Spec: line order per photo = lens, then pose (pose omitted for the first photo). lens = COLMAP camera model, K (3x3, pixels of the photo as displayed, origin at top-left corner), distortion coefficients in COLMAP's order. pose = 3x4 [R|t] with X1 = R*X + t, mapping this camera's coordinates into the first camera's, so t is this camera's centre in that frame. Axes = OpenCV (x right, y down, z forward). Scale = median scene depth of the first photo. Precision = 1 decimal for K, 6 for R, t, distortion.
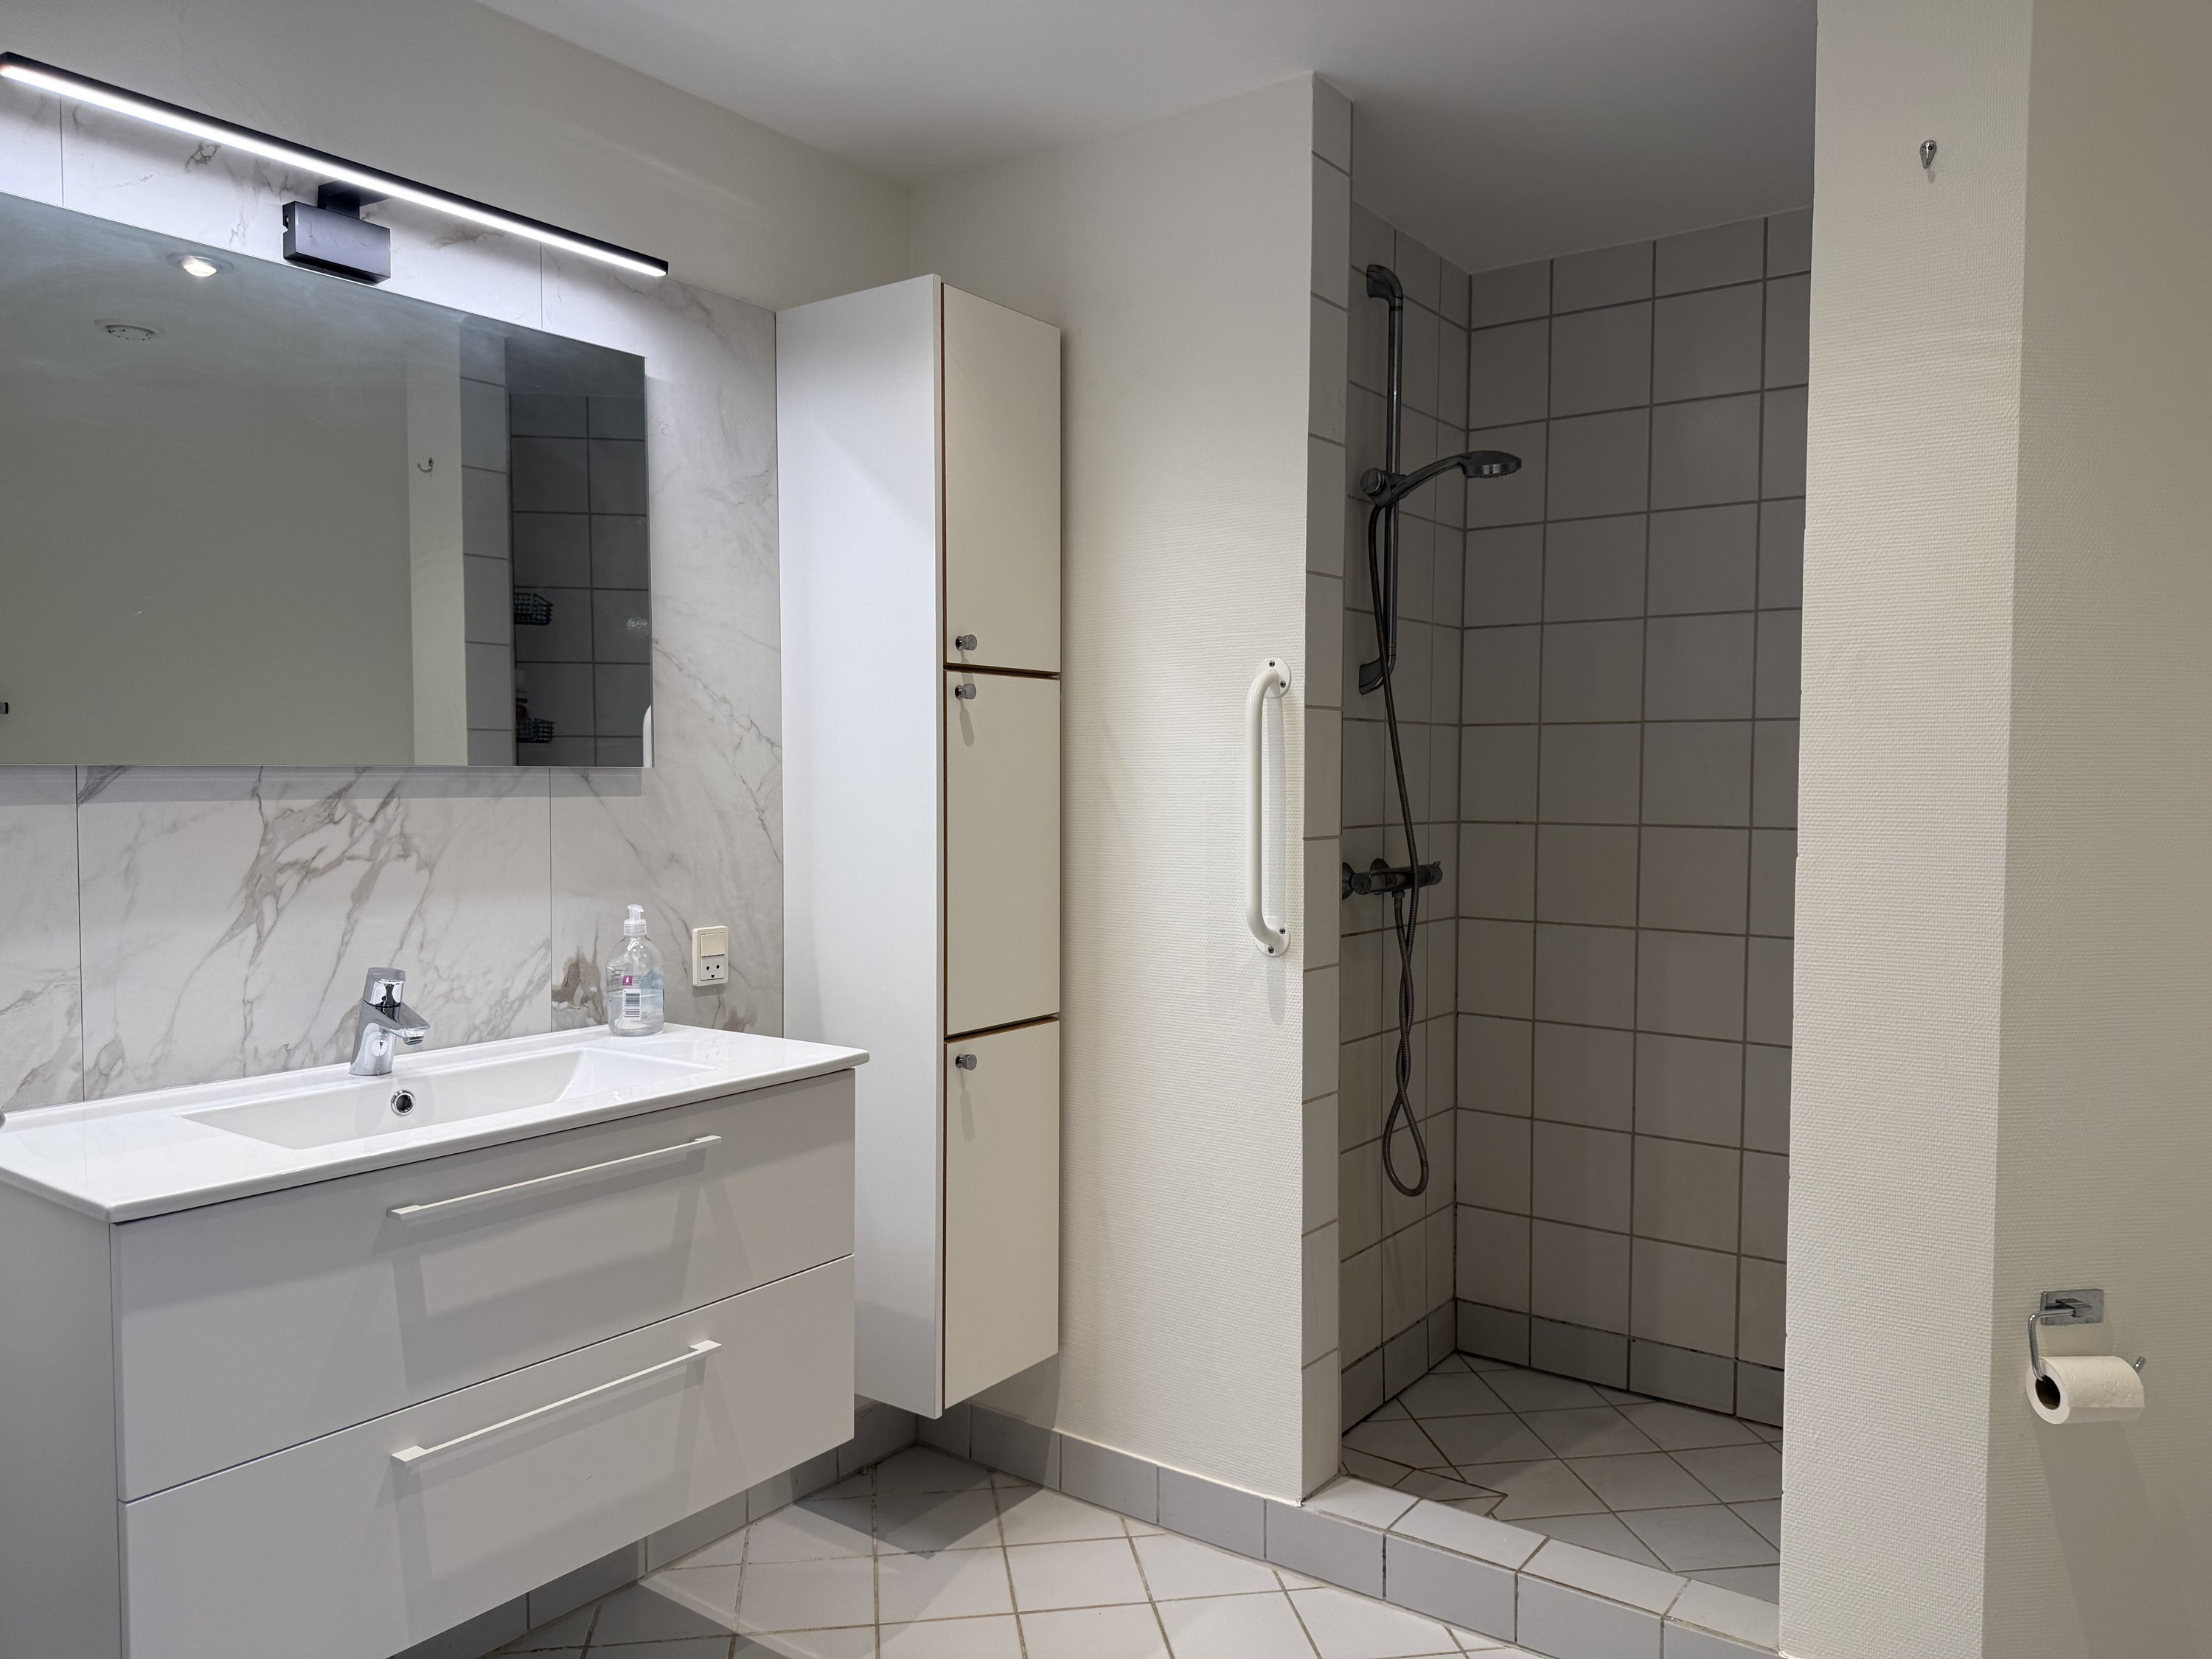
lens RADIAL K [[1554.3, 0, 1134.9], [0, 1554.3, 828.5], [0, 0, 1]] dist [0.097929, -0.098308]
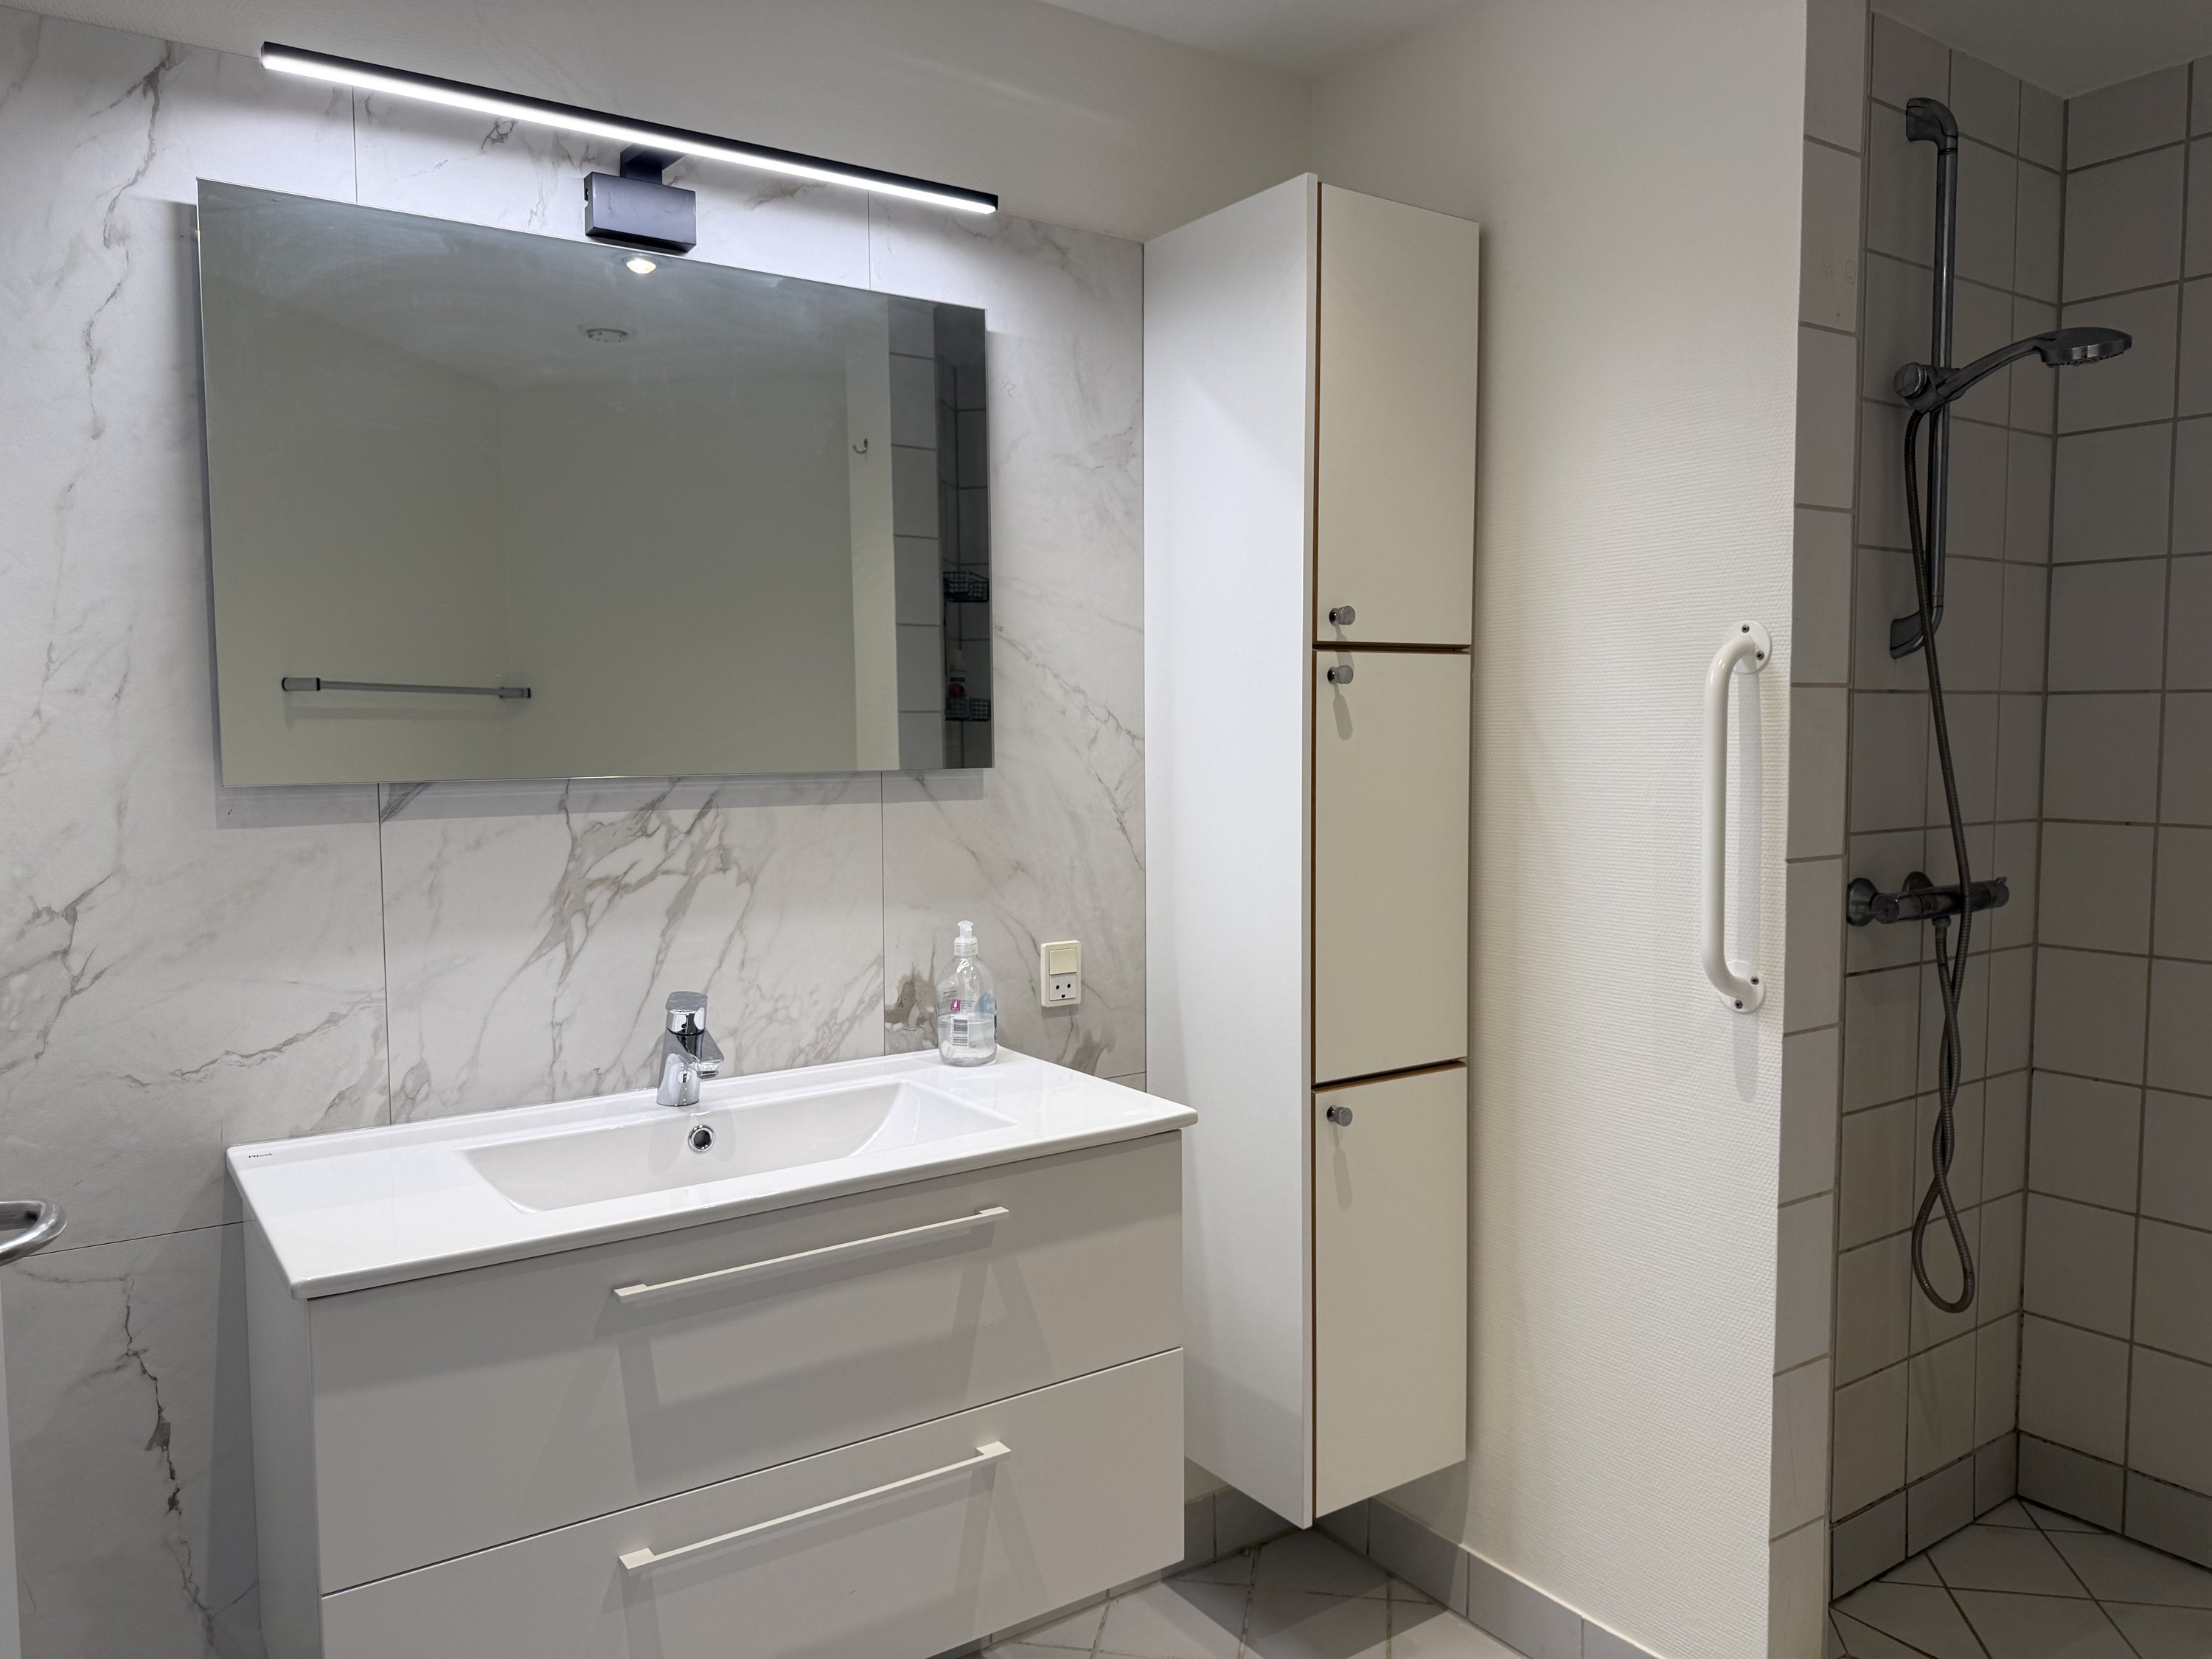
lens RADIAL K [[1545.0, 0, 1106.0], [0, 1545.0, 829.5], [0, 0, 1]] dist [0.114009, -0.179303]
pose [[0.940401, 0.015113, -0.339732, 0.056803], [-0.004979, 0.999517, 0.030681, -0.030148], [0.340032, -0.027161, 0.940022, 0.174461]]
